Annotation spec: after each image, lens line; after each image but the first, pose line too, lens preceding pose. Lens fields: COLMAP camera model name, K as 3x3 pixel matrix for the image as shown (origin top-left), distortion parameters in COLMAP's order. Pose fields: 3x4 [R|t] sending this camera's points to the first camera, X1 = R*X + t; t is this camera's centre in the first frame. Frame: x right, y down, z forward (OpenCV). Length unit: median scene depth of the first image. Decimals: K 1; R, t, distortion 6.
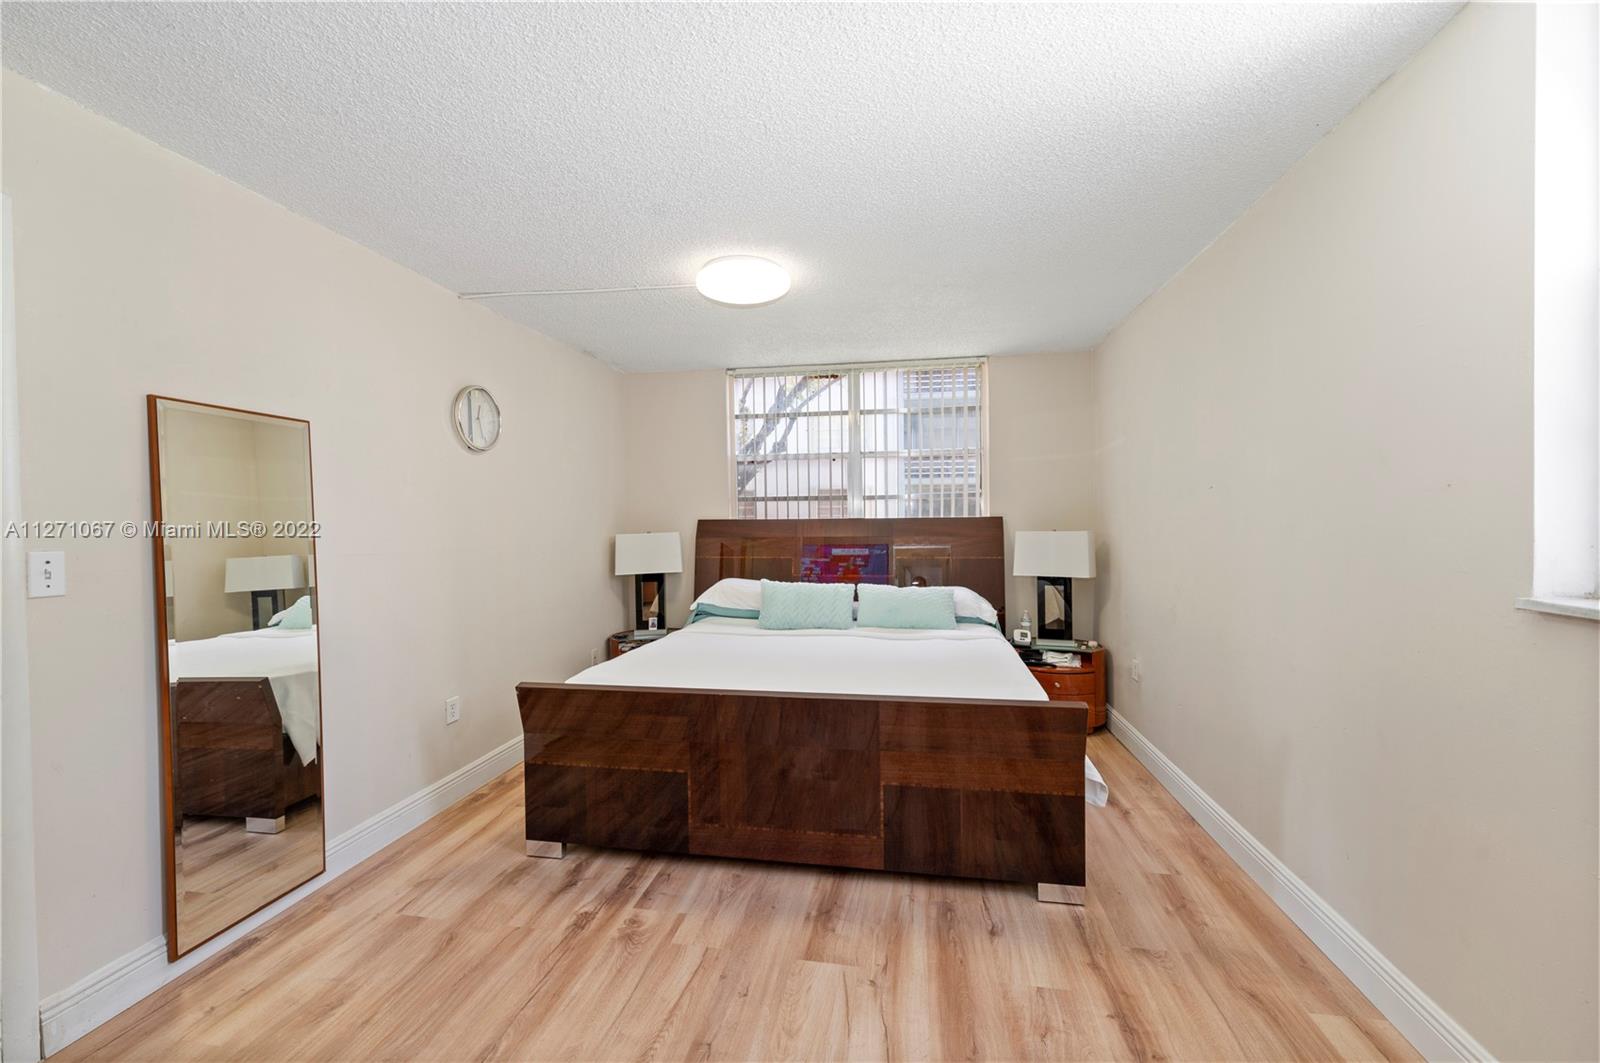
lens RADIAL K [[636.5, 0, 800.0], [0, 636.5, 531.5], [0, 0, 1]] dist [-0.000092, -0.000189]
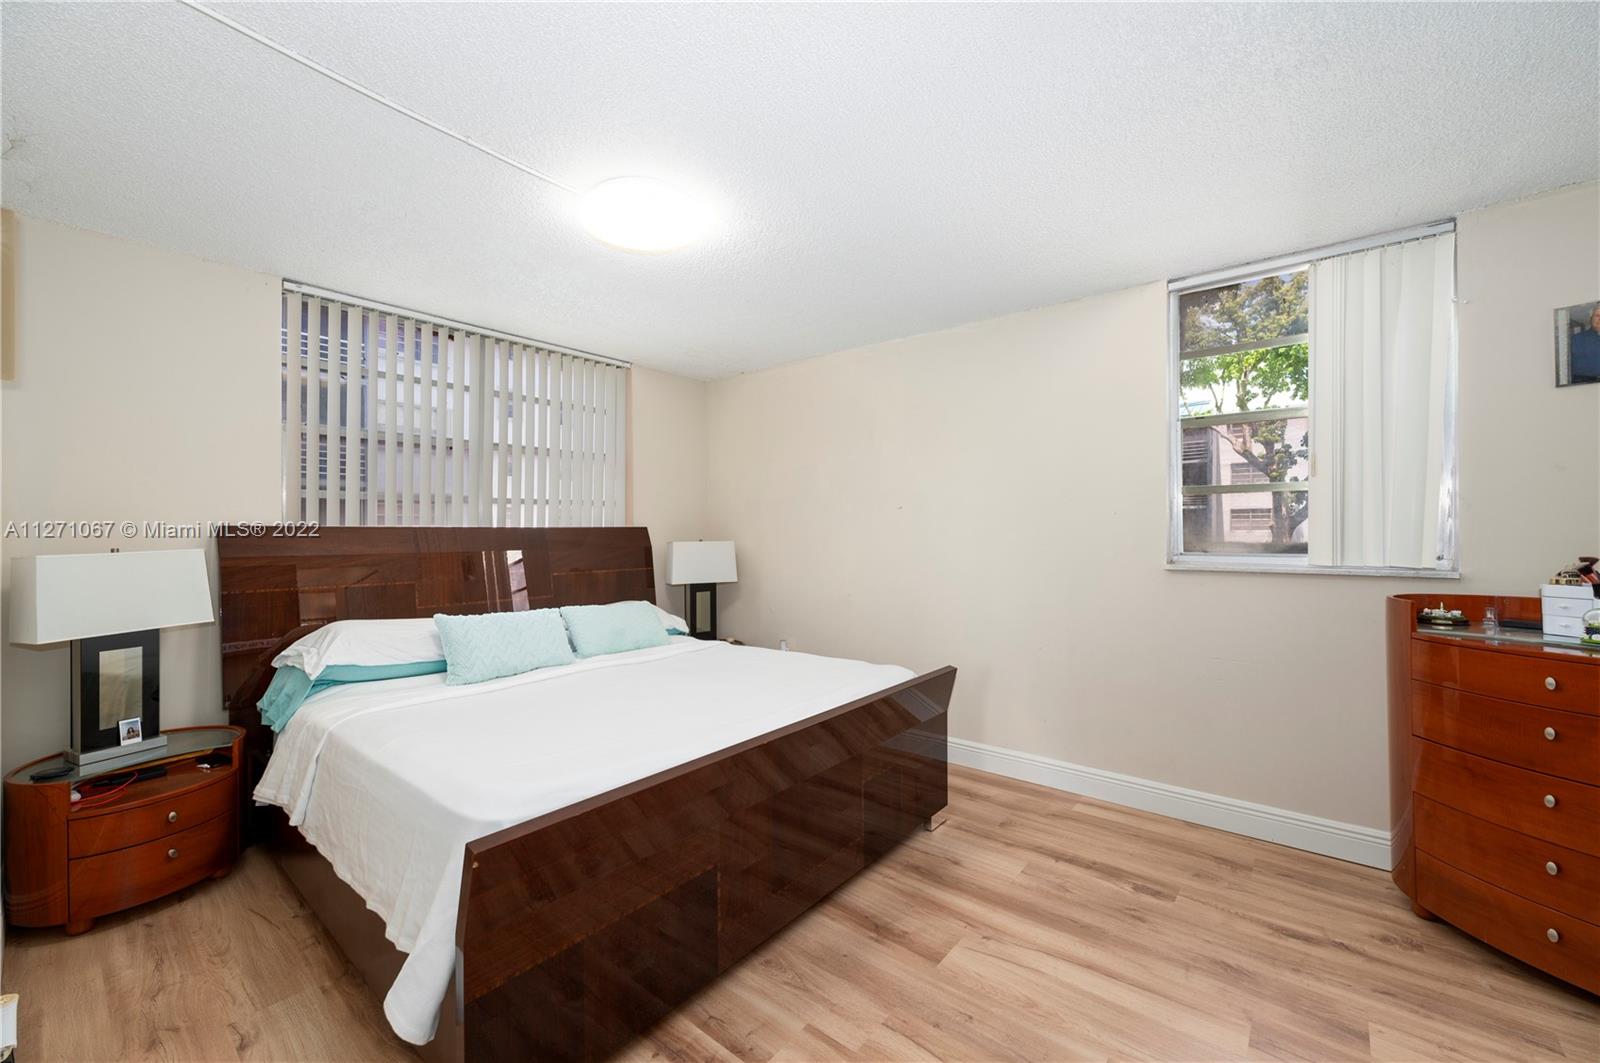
lens RADIAL K [[636.5, 0, 800.0], [0, 636.5, 531.5], [0, 0, 1]] dist [-0.000092, -0.000189]
pose [[0.489081, 0.007180, 0.872209, -0.835135], [0.012538, 0.999805, -0.015261, 0.003132], [-0.872148, 0.018399, 0.488896, 0.584734]]
